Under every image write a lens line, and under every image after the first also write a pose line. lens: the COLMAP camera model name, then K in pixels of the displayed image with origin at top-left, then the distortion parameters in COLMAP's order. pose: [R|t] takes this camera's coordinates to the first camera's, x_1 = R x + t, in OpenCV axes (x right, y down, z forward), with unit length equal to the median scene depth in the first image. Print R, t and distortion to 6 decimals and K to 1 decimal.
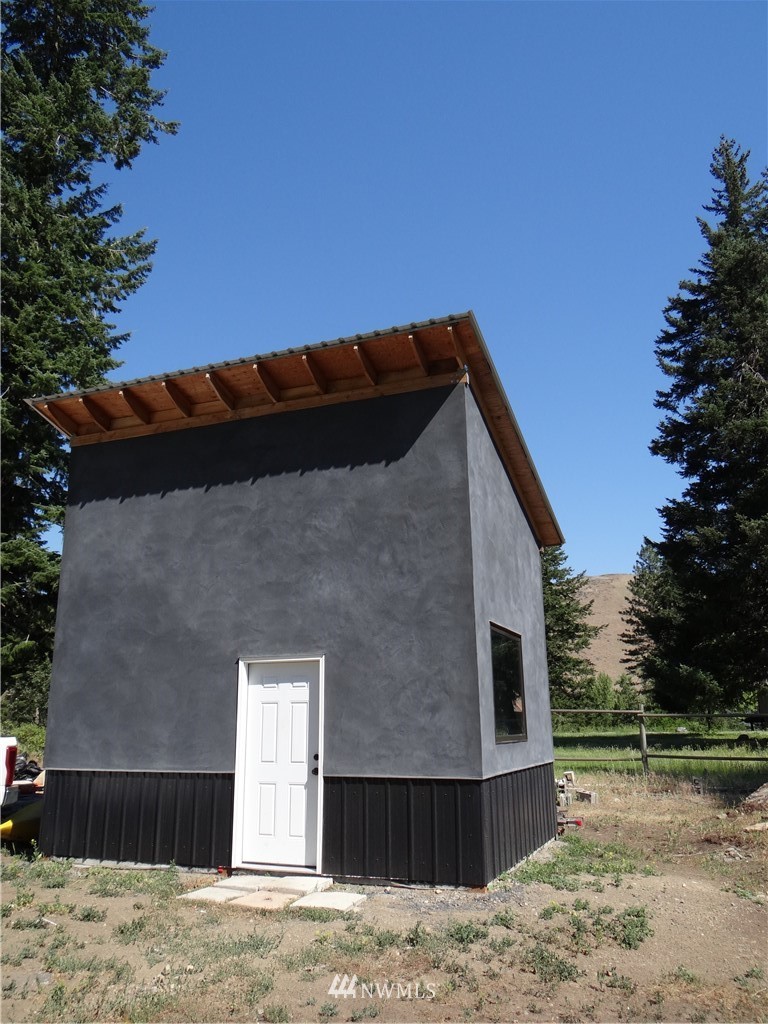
lens RADIAL K [[801.9, 0, 374.5], [0, 801.9, 510.1], [0, 0, 1]] dist [-0.003904, 0.005988]
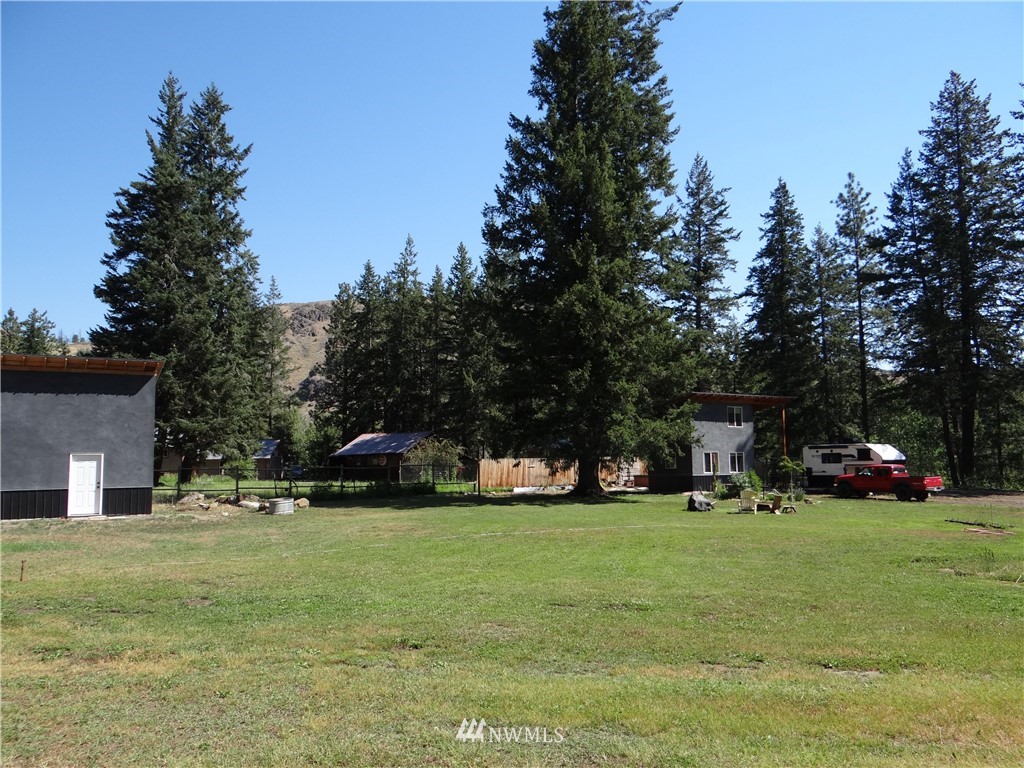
lens RADIAL K [[801.9, 0, 514.1], [0, 801.9, 381.8], [0, 0, 1]] dist [-0.003904, 0.005988]
pose [[0.570751, 0.082352, 0.816983, -1.735355], [-0.197525, 0.979511, 0.039258, -0.546461], [-0.797011, -0.183781, 0.575324, -2.098097]]
